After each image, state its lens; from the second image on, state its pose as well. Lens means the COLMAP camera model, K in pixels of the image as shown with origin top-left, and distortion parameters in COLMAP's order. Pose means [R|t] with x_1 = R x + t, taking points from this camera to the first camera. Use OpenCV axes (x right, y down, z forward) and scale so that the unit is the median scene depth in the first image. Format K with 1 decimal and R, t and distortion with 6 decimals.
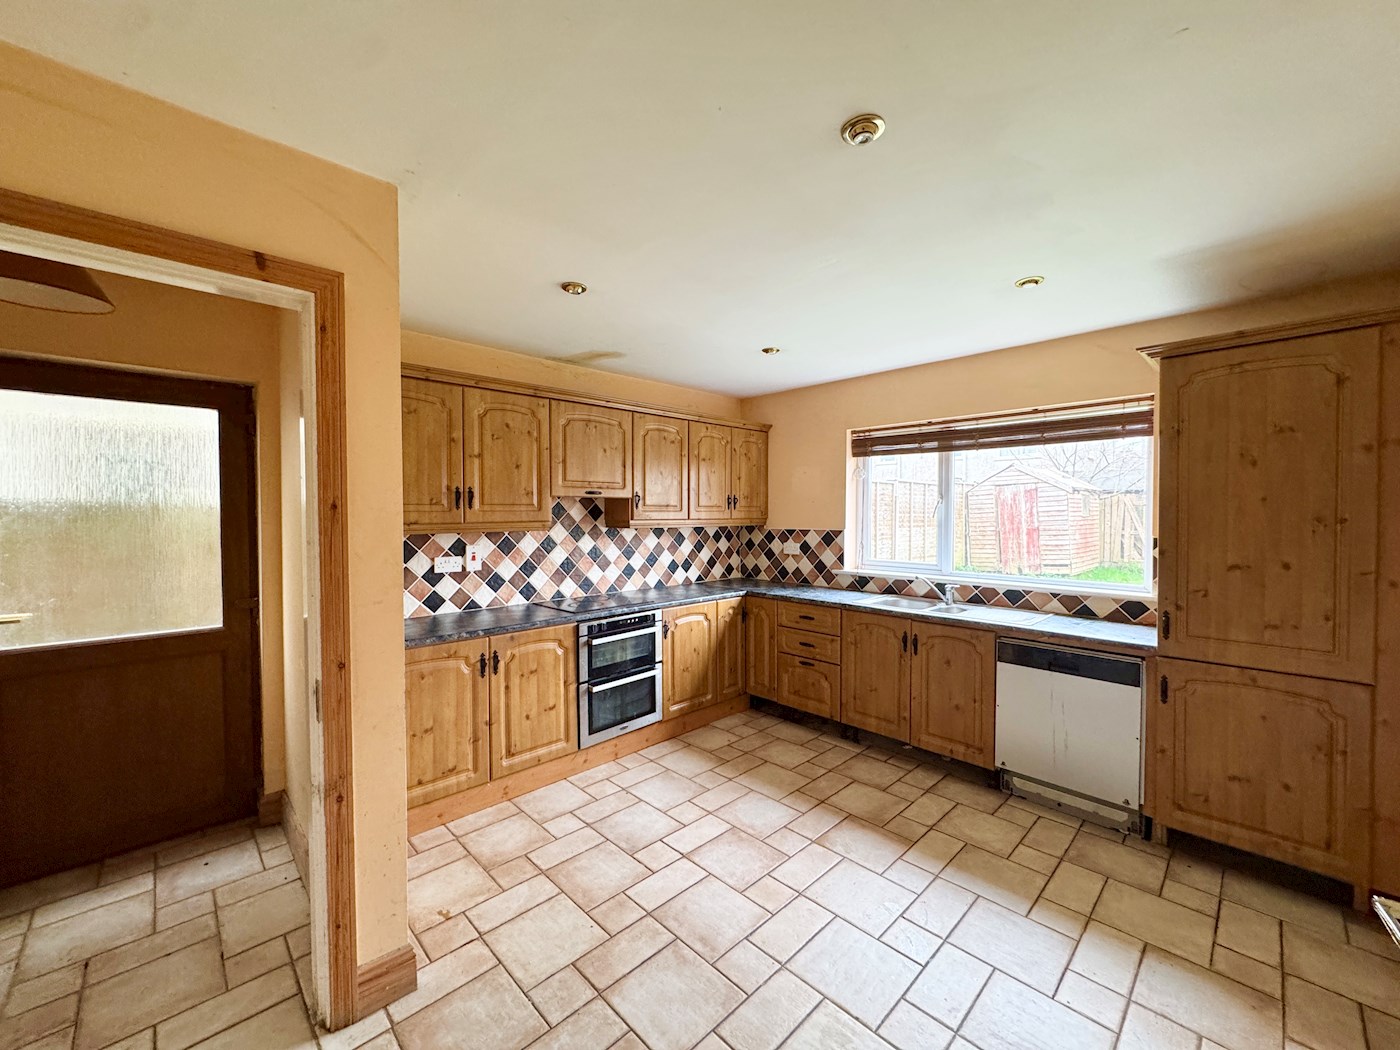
lens RADIAL K [[557.9, 0, 701.2], [0, 557.9, 522.1], [0, 0, 1]] dist [-0.001135, -0.000107]
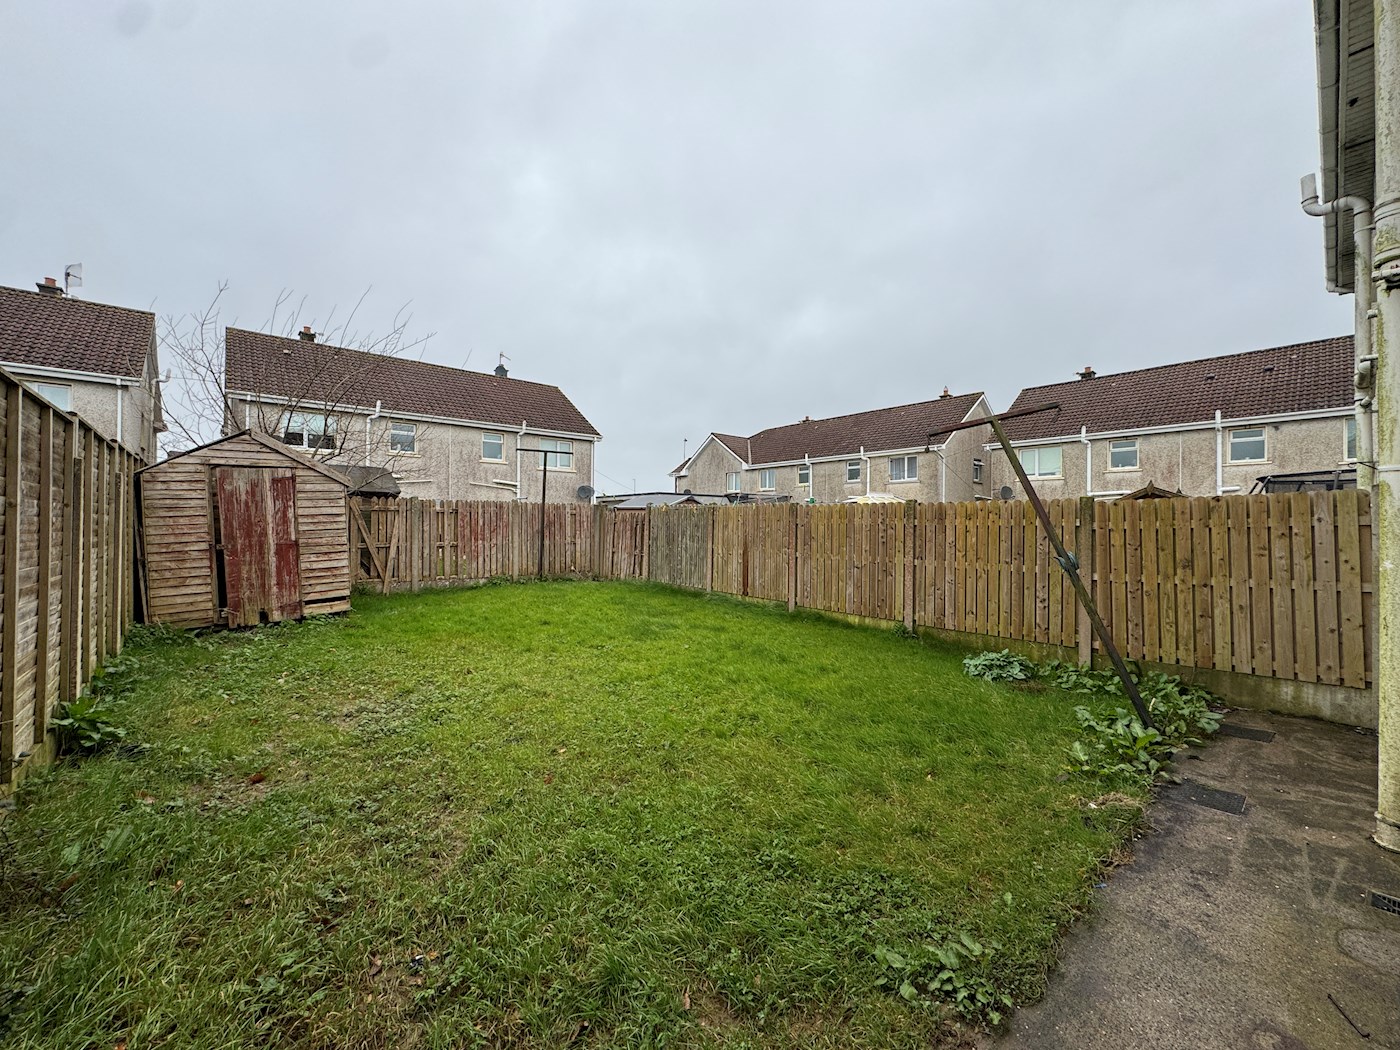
lens RADIAL K [[557.9, 0, 705.2], [0, 557.9, 523.5], [0, 0, 1]] dist [-0.001135, -0.000107]
pose [[0.045714, 0.007942, 0.998923, 0.058197], [0.017646, 0.999806, -0.008756, 0.011181], [-0.998799, 0.018027, 0.045565, 1.889667]]
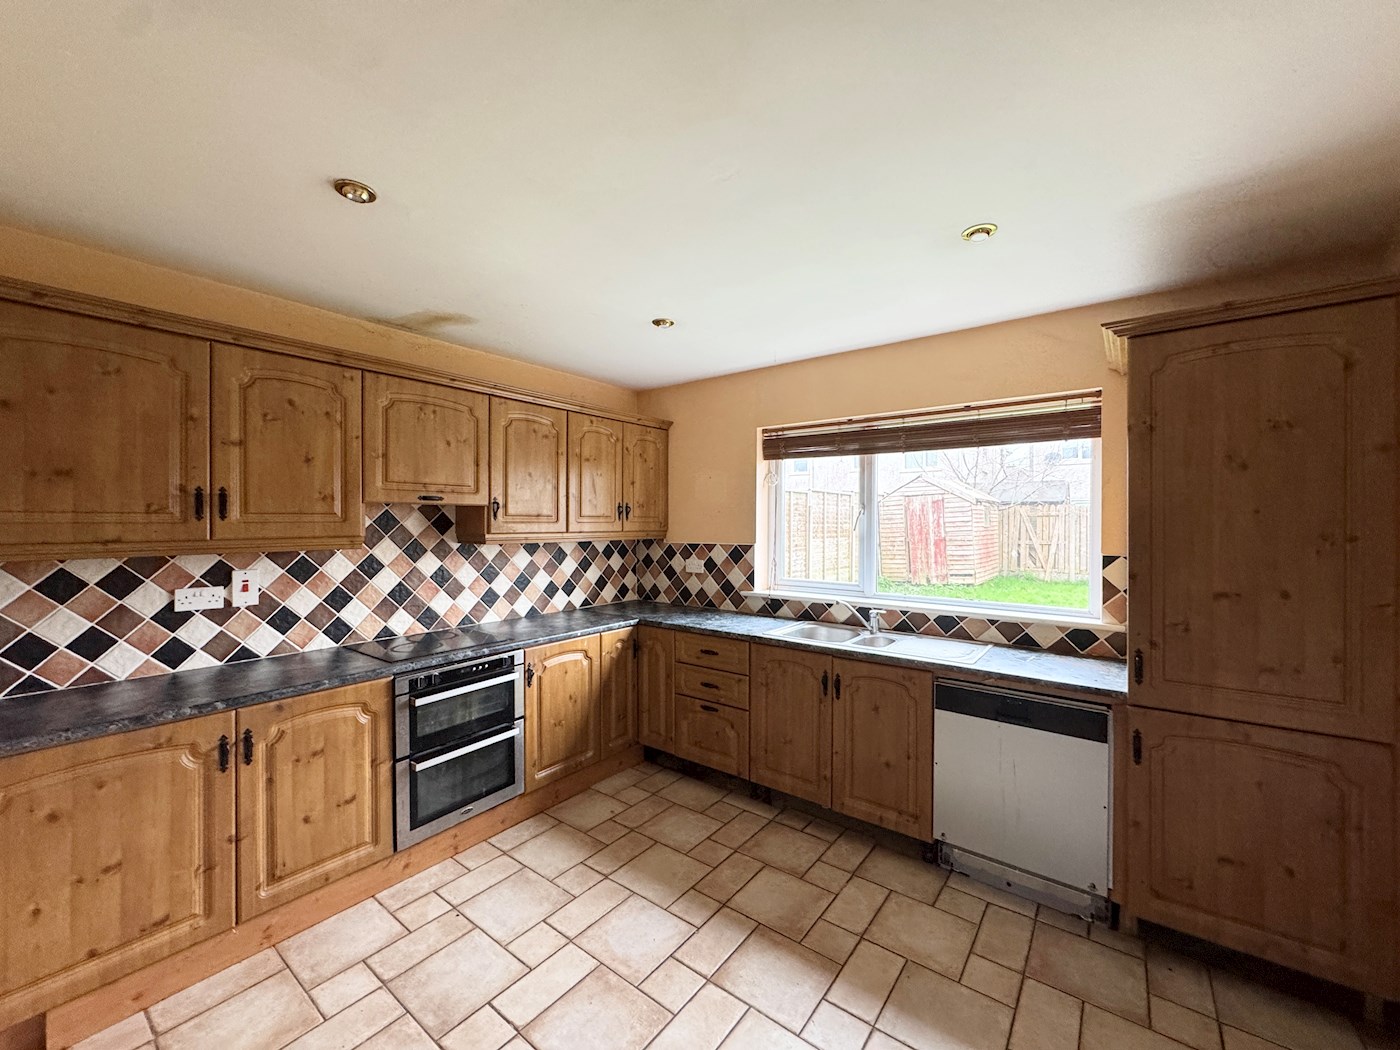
lens RADIAL K [[557.9, 0, 702.6], [0, 557.9, 521.7], [0, 0, 1]] dist [-0.001135, -0.000107]
pose [[0.988944, 0.002251, 0.148271, 0.071765], [0.000314, 0.999851, -0.017272, -0.009007], [-0.148288, 0.017128, 0.988796, 0.233550]]
